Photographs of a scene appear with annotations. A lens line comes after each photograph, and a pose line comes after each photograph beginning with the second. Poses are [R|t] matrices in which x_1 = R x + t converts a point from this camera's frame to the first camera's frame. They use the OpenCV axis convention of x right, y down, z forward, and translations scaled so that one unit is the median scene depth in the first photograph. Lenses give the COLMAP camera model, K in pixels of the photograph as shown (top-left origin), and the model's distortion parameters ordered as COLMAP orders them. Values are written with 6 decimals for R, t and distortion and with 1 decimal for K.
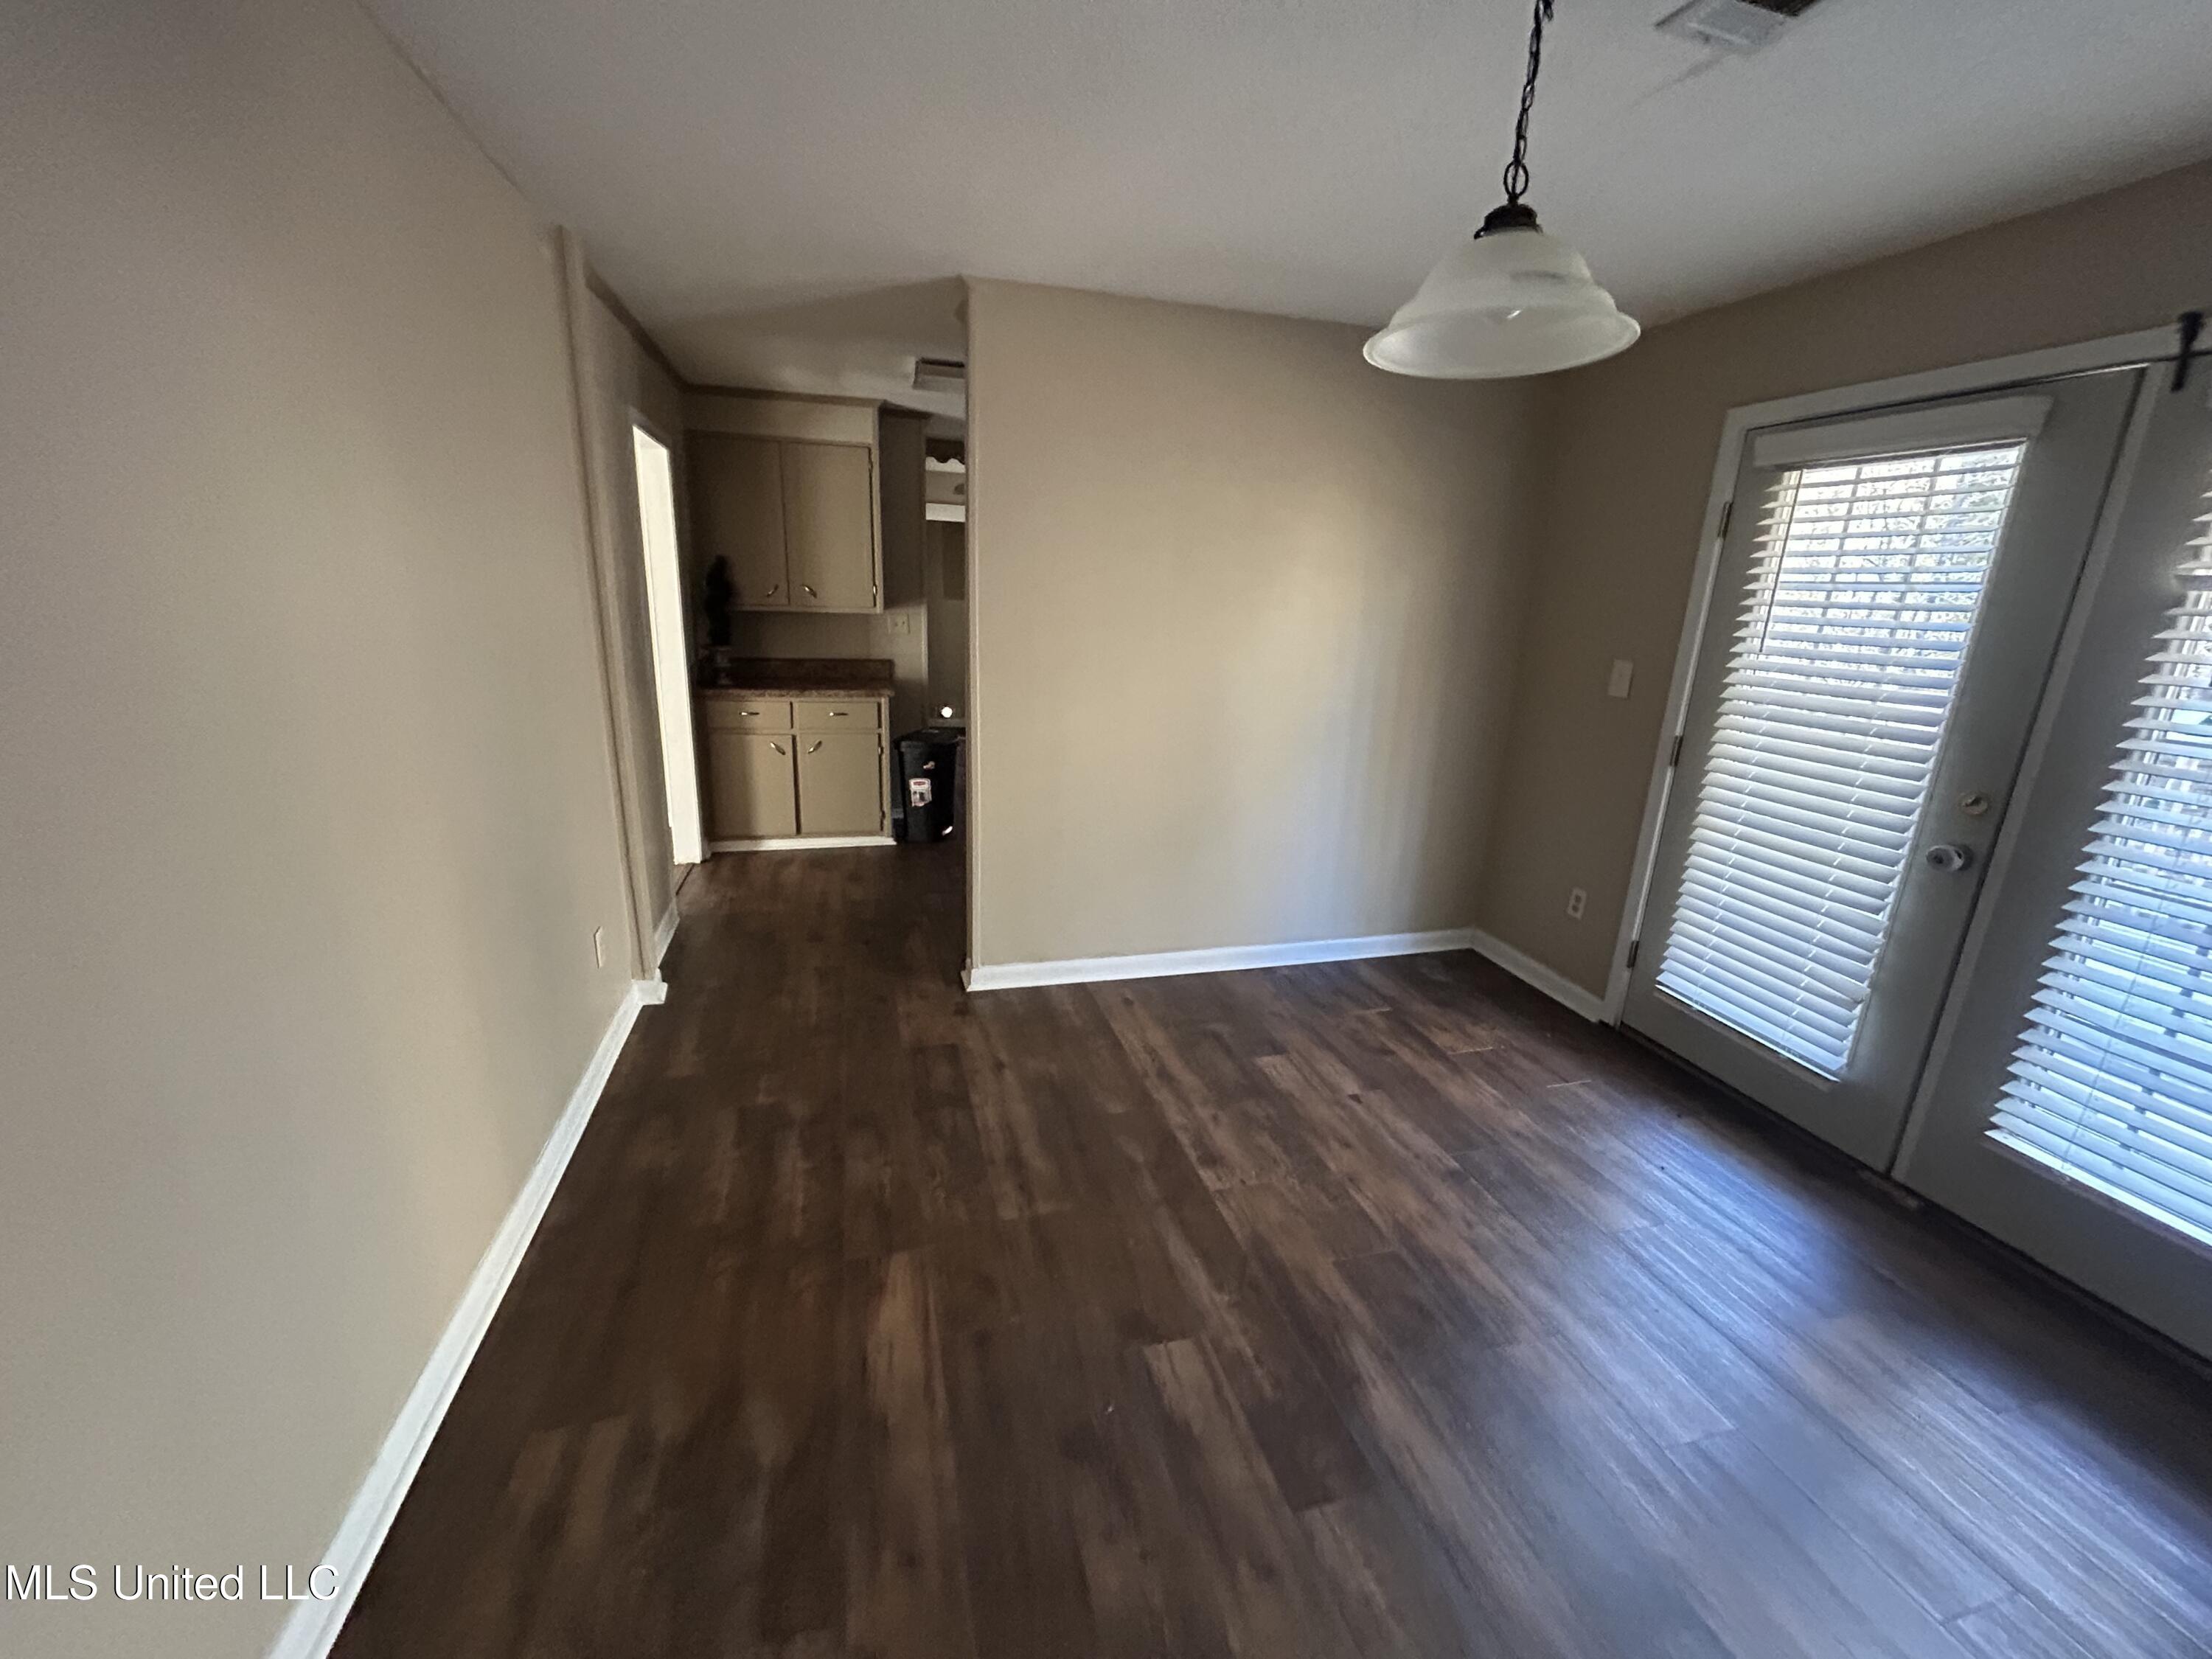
lens RADIAL K [[892.7, 0, 1107.3], [0, 892.7, 834.5], [0, 0, 1]] dist [-0.004065, 0.000609]
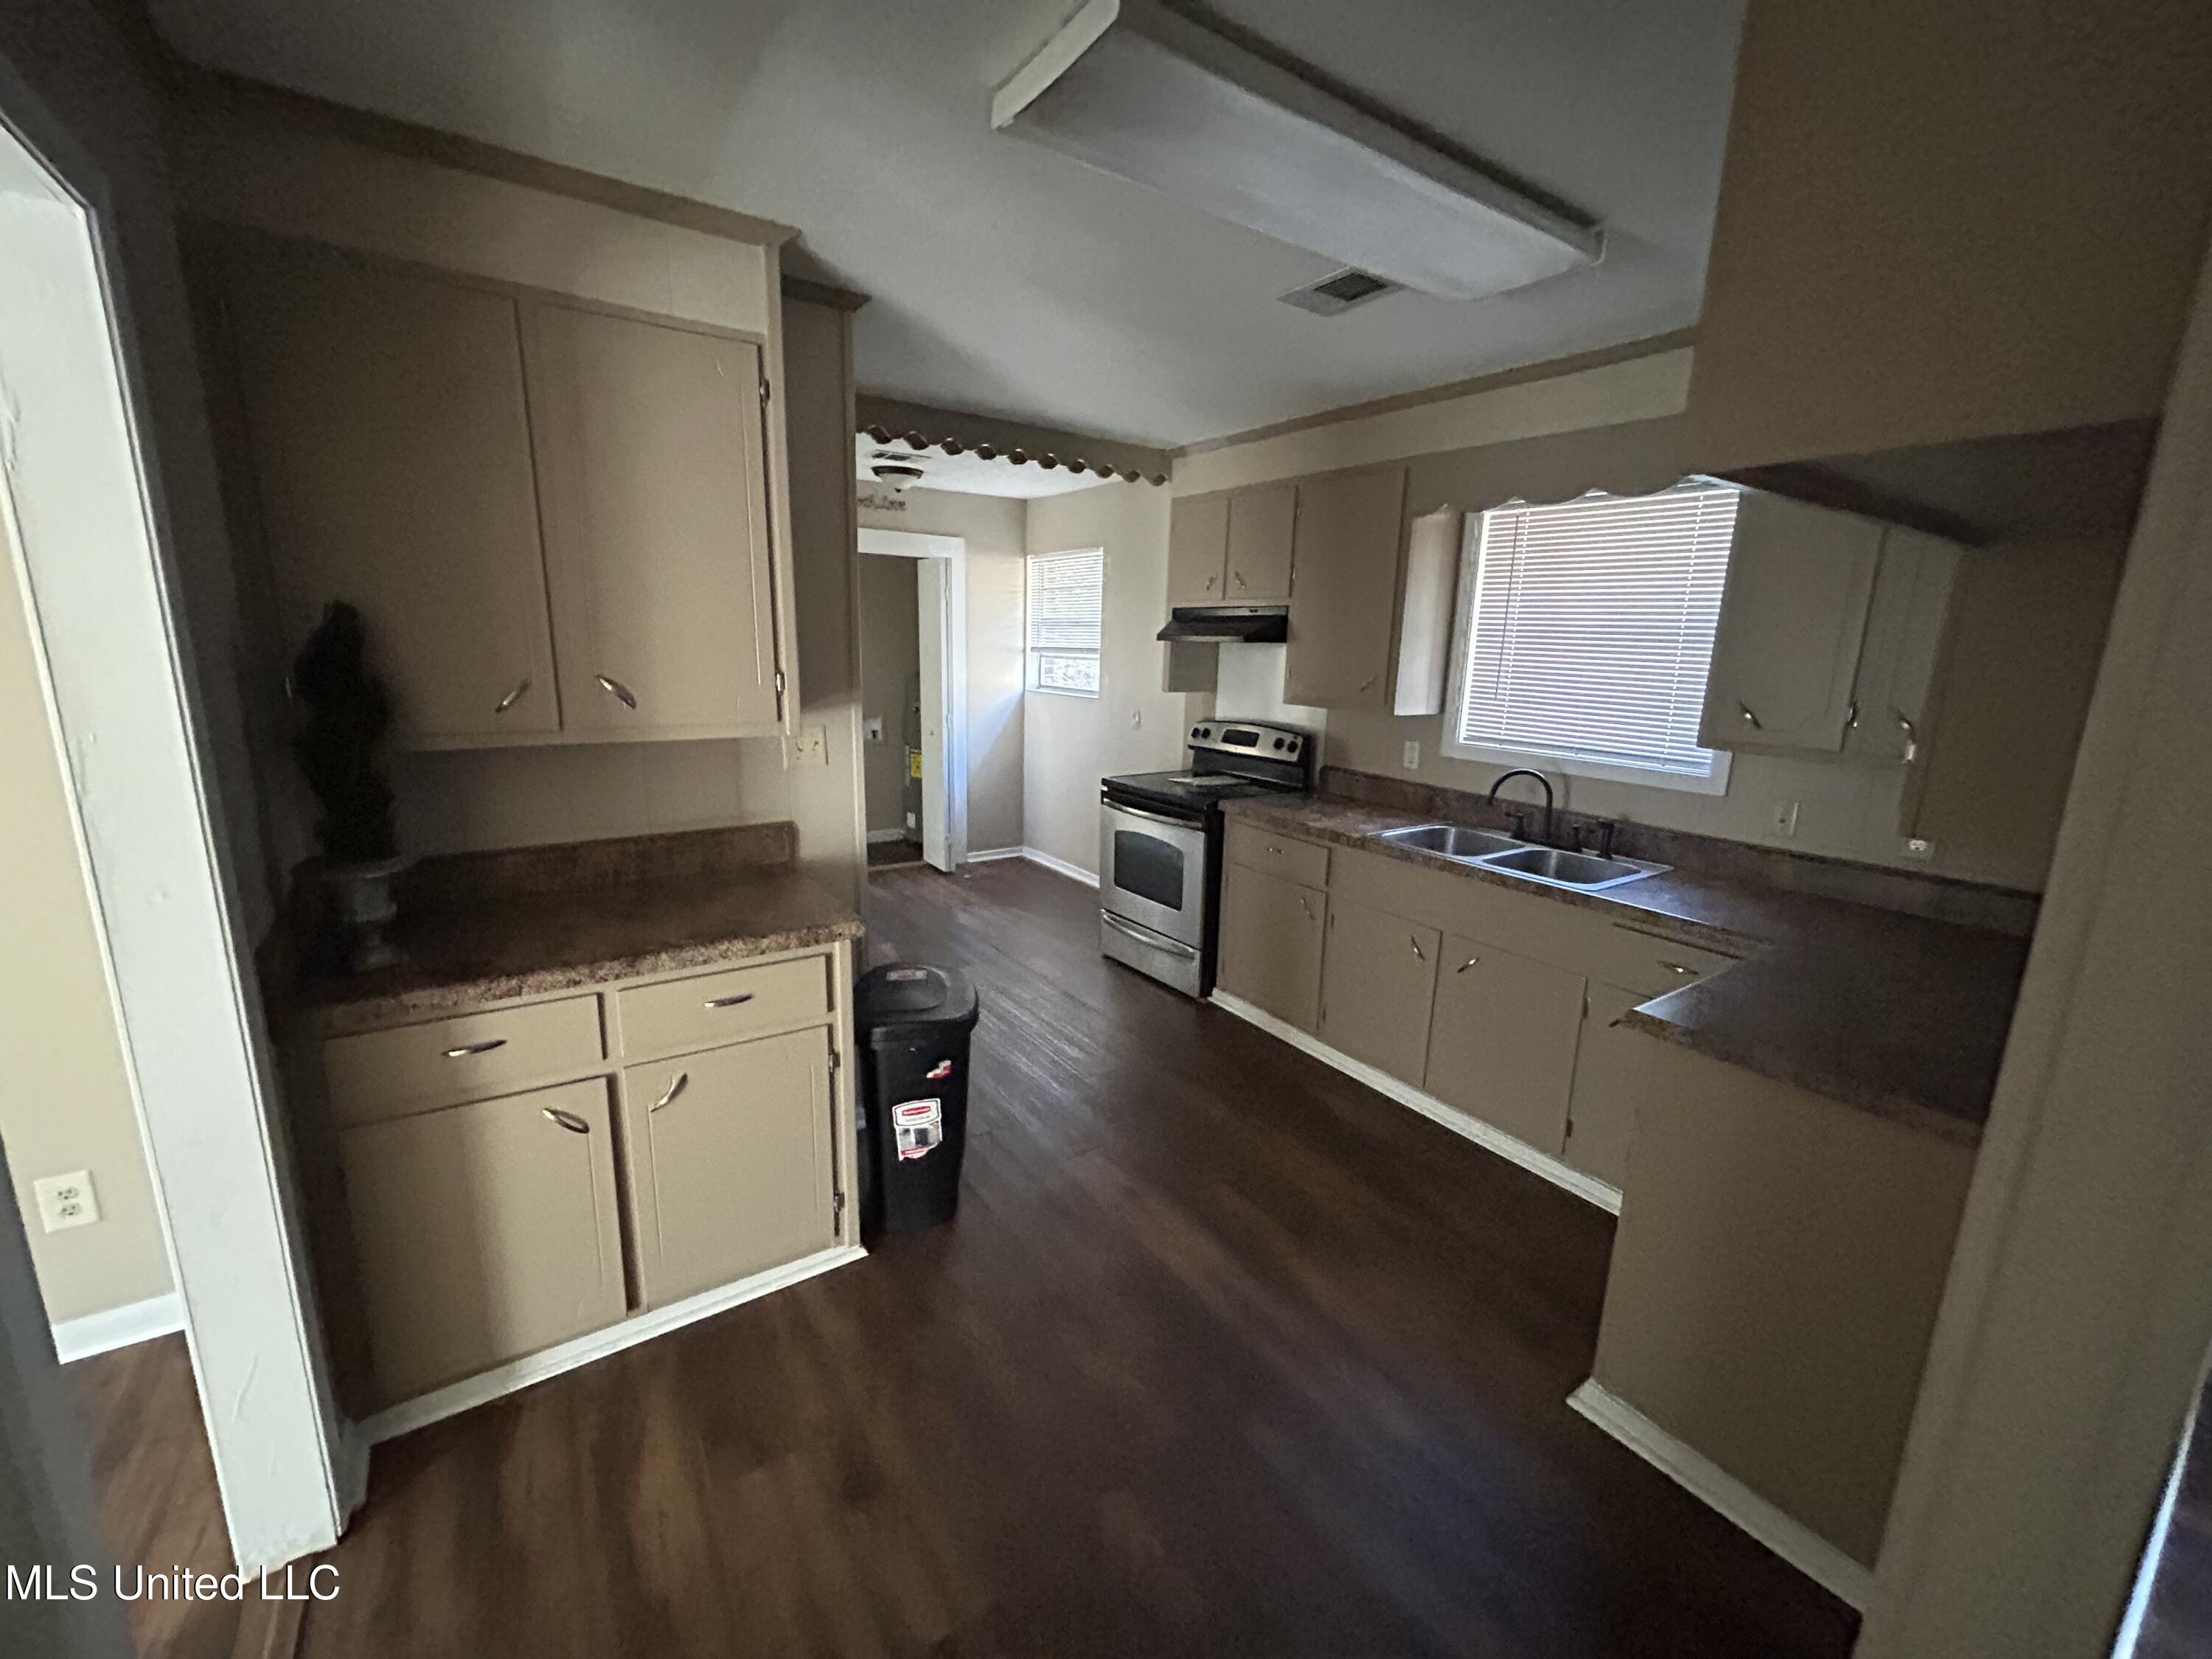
lens RADIAL K [[892.7, 0, 1103.6], [0, 892.7, 837.3], [0, 0, 1]] dist [-0.004065, 0.000609]
pose [[0.945466, -0.083006, 0.314967, -0.149988], [0.096071, 0.995031, -0.026158, -0.102844], [-0.311230, 0.054991, 0.948742, 0.324840]]
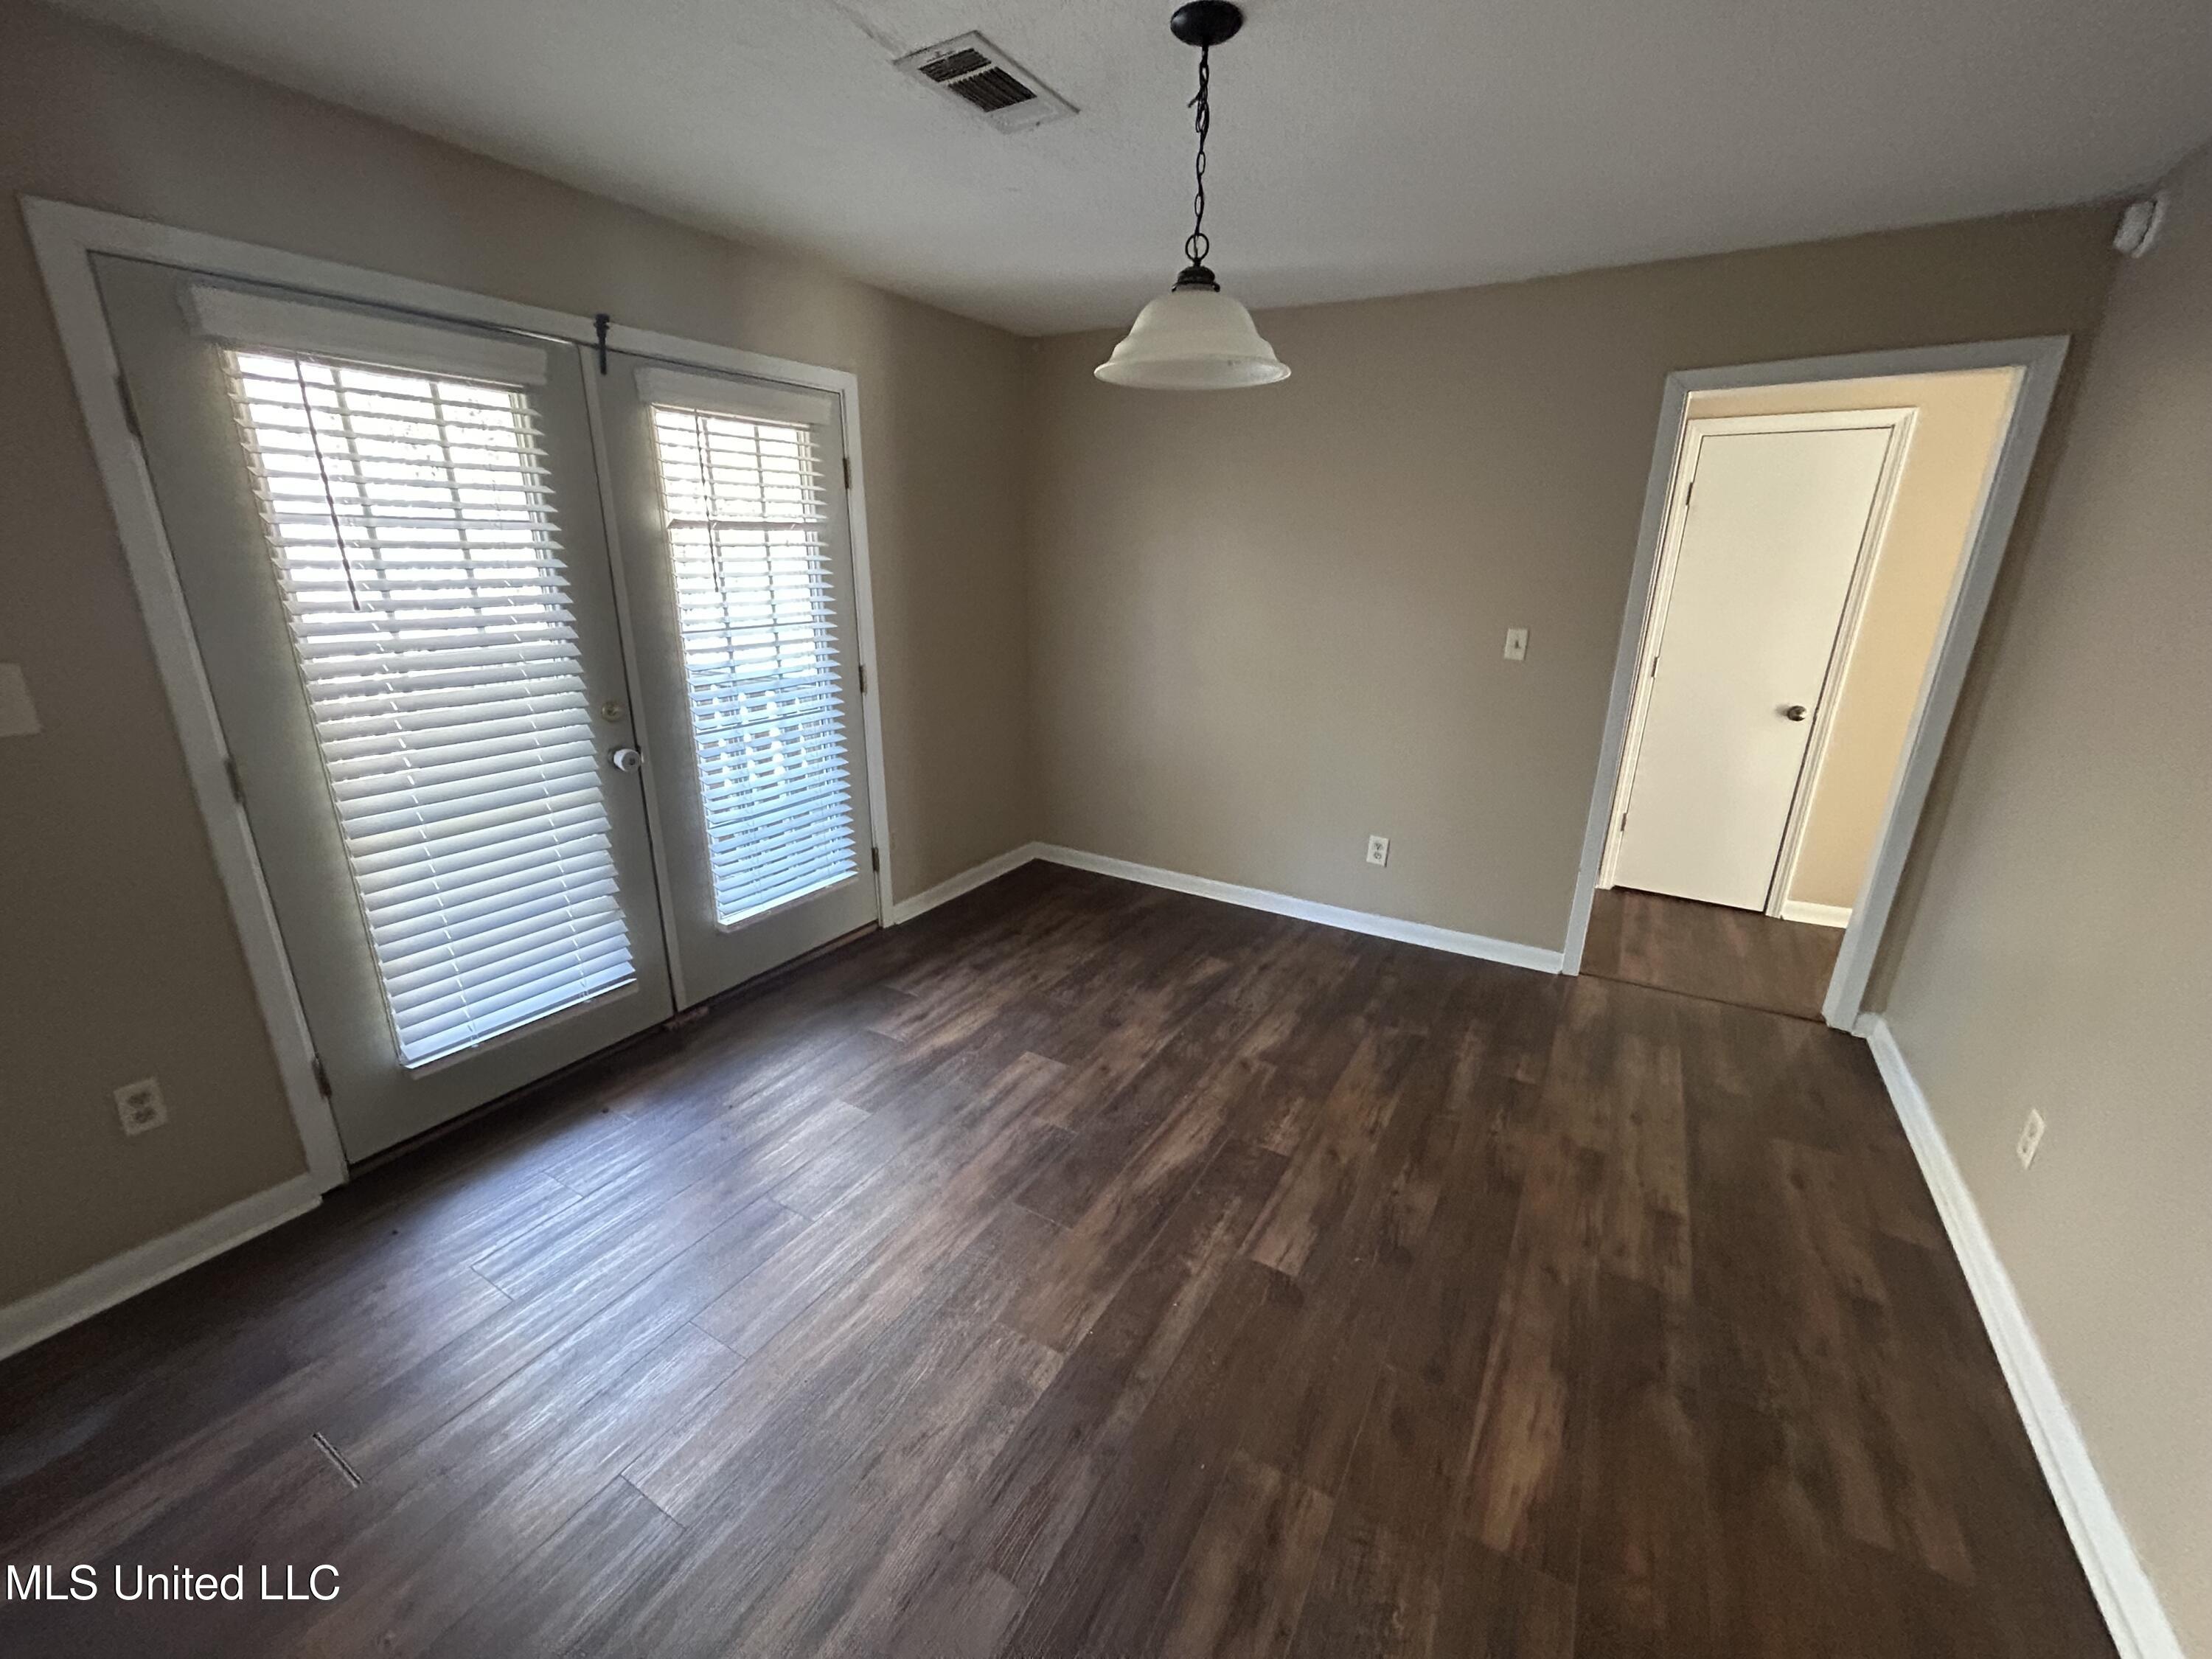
lens RADIAL K [[892.7, 0, 1104.5], [0, 892.7, 829.7], [0, 0, 1]] dist [-0.004065, 0.000609]
pose [[-0.691061, -0.262874, 0.673299, -0.472110], [0.156190, 0.855200, 0.494204, -0.565705], [-0.705719, 0.446687, -0.549937, 1.860393]]
